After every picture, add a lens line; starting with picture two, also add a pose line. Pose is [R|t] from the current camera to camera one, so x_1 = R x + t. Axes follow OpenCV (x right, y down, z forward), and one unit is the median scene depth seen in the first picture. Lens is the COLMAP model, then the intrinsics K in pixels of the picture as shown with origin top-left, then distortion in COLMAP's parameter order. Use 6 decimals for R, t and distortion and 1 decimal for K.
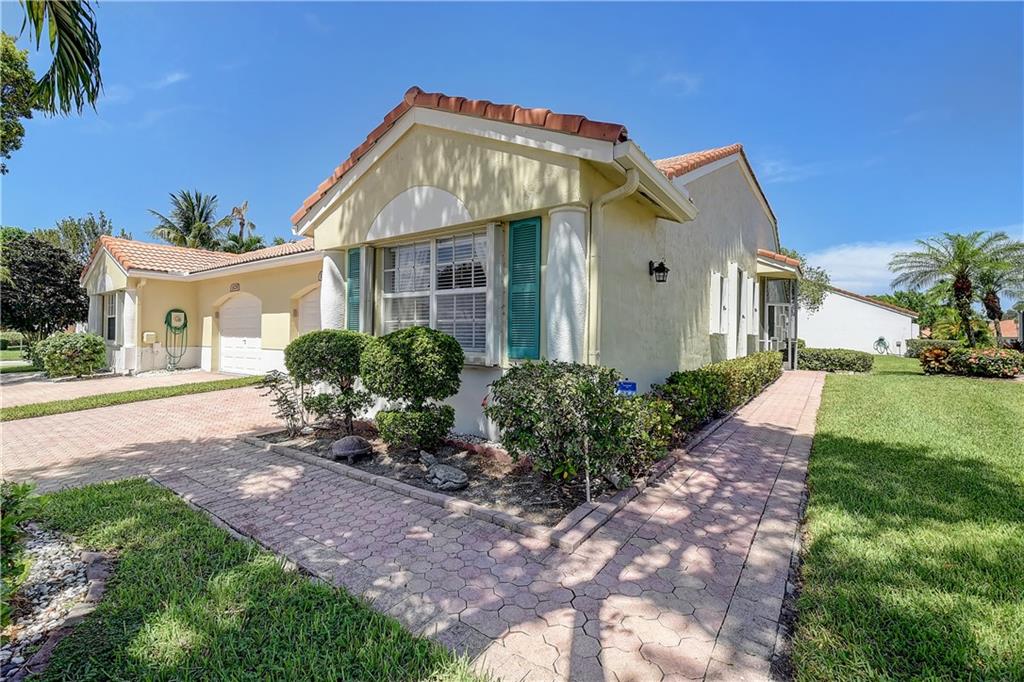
lens RADIAL K [[450.0, 0, 515.6], [0, 450.0, 336.9], [0, 0, 1]] dist [0.000669, -0.016173]
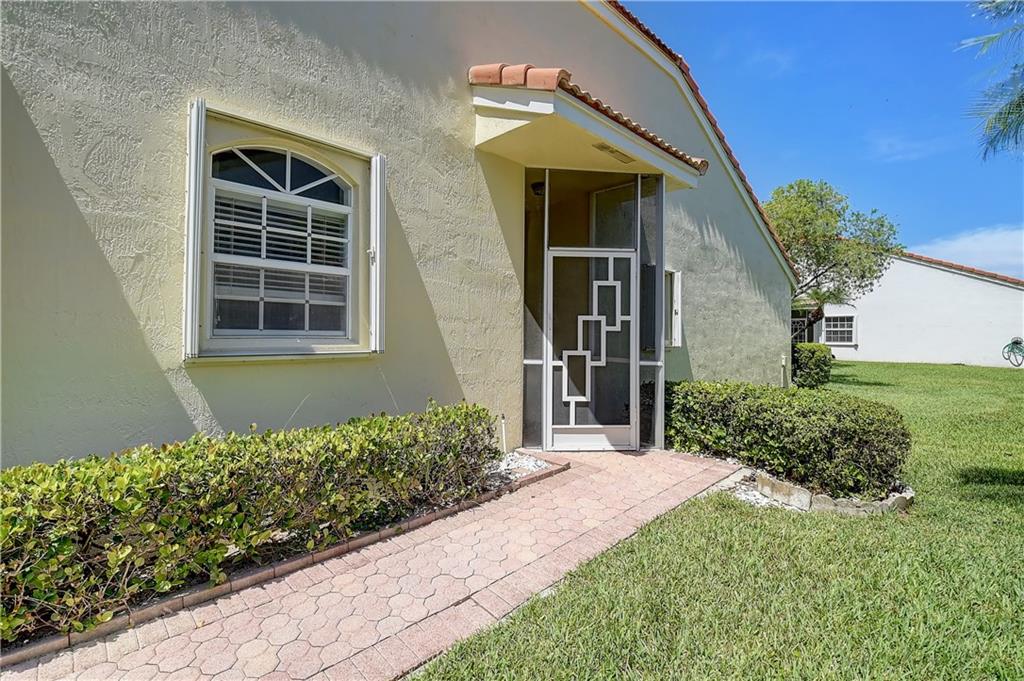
lens RADIAL K [[450.0, 0, 508.7], [0, 450.0, 340.7], [0, 0, 1]] dist [0.000669, -0.016173]
pose [[0.981887, -0.006233, -0.189365, 0.582906], [0.006439, 0.999979, 0.000471, -0.006847], [0.189358, -0.001682, 0.981907, 0.656132]]
